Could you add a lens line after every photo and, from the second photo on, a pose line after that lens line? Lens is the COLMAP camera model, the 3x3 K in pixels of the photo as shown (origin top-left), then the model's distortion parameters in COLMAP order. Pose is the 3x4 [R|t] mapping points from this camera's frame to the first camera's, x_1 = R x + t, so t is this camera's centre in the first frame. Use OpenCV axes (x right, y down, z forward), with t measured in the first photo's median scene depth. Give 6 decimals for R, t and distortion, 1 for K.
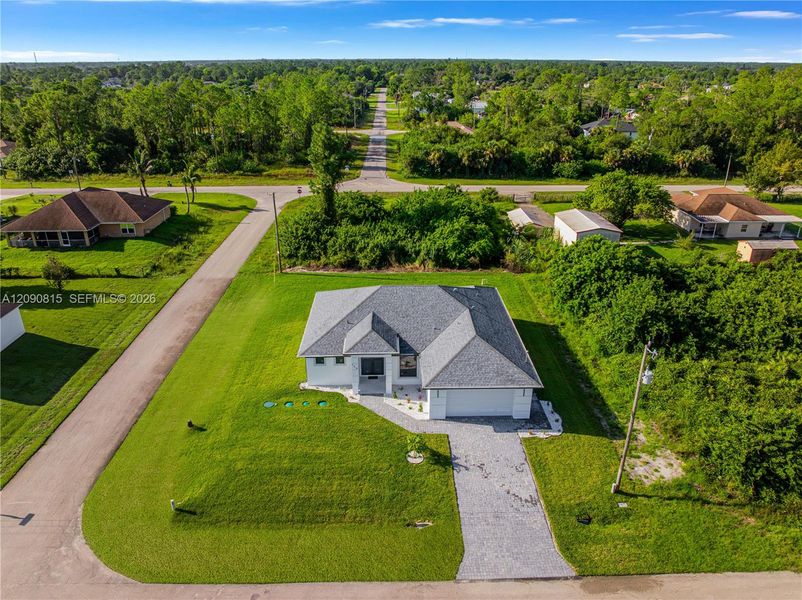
lens RADIAL K [[569.1, 0, 403.0], [0, 569.1, 300.4], [0, 0, 1]] dist [-0.026726, -0.000204]
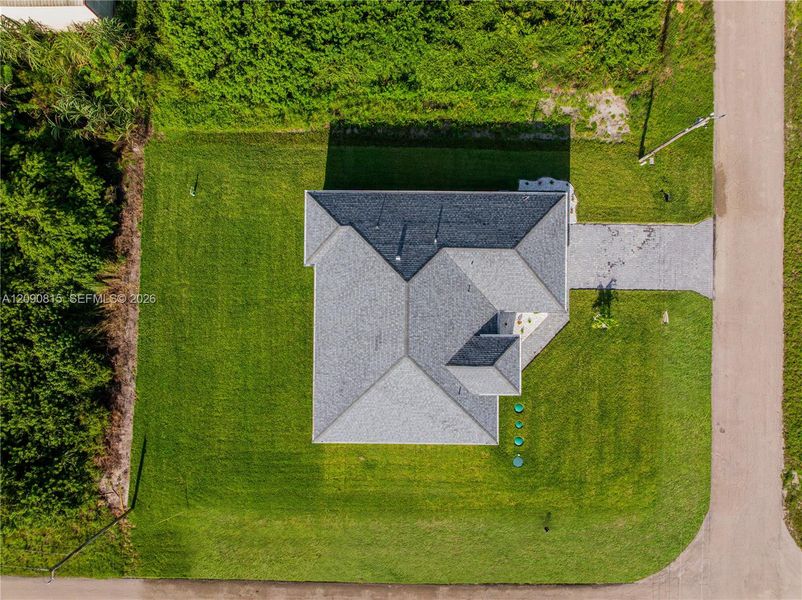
lens RADIAL K [[569.1, 0, 401.9], [0, 569.1, 302.2], [0, 0, 1]] dist [-0.026726, -0.000204]
pose [[0.036647, -0.999328, -0.000583, 0.040033], [0.396724, 0.014013, 0.917831, -0.848760], [-0.917206, -0.033867, 0.396971, 0.821825]]
